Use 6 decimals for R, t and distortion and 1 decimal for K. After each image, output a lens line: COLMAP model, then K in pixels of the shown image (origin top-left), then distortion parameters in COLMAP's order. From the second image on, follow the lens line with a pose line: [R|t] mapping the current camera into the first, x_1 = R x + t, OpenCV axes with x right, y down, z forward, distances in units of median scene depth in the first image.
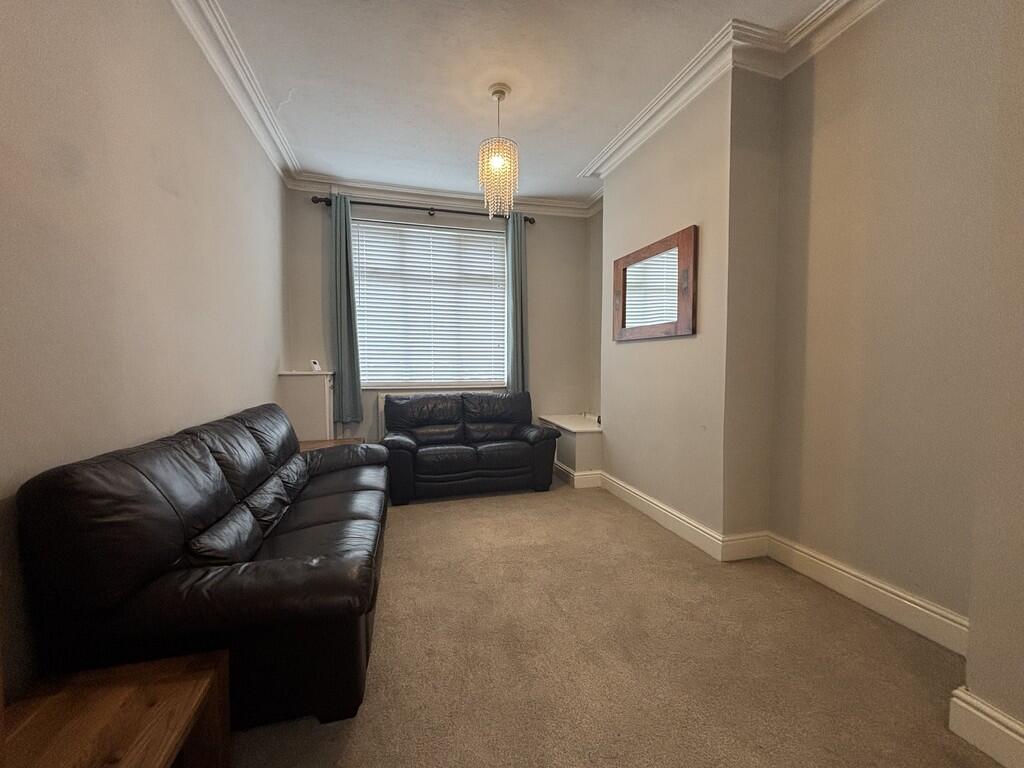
lens RADIAL K [[411.7, 0, 511.6], [0, 411.7, 379.8], [0, 0, 1]] dist [0.000825, 0.000089]
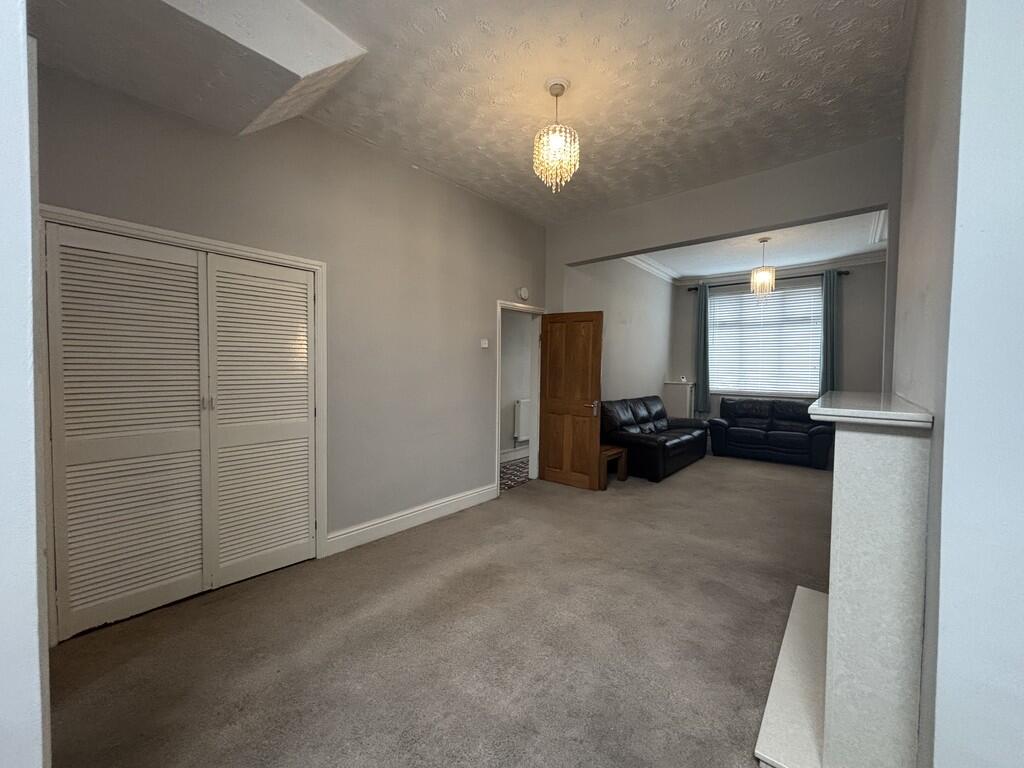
lens RADIAL K [[402.9, 0, 509.6], [0, 402.9, 379.8], [0, 0, 1]] dist [0.000229, -0.000026]
pose [[0.562250, 0.030362, -0.826410, 0.573930], [-0.040687, 0.999131, 0.009026, -0.014598], [0.825966, 0.028549, 0.562996, -0.670307]]
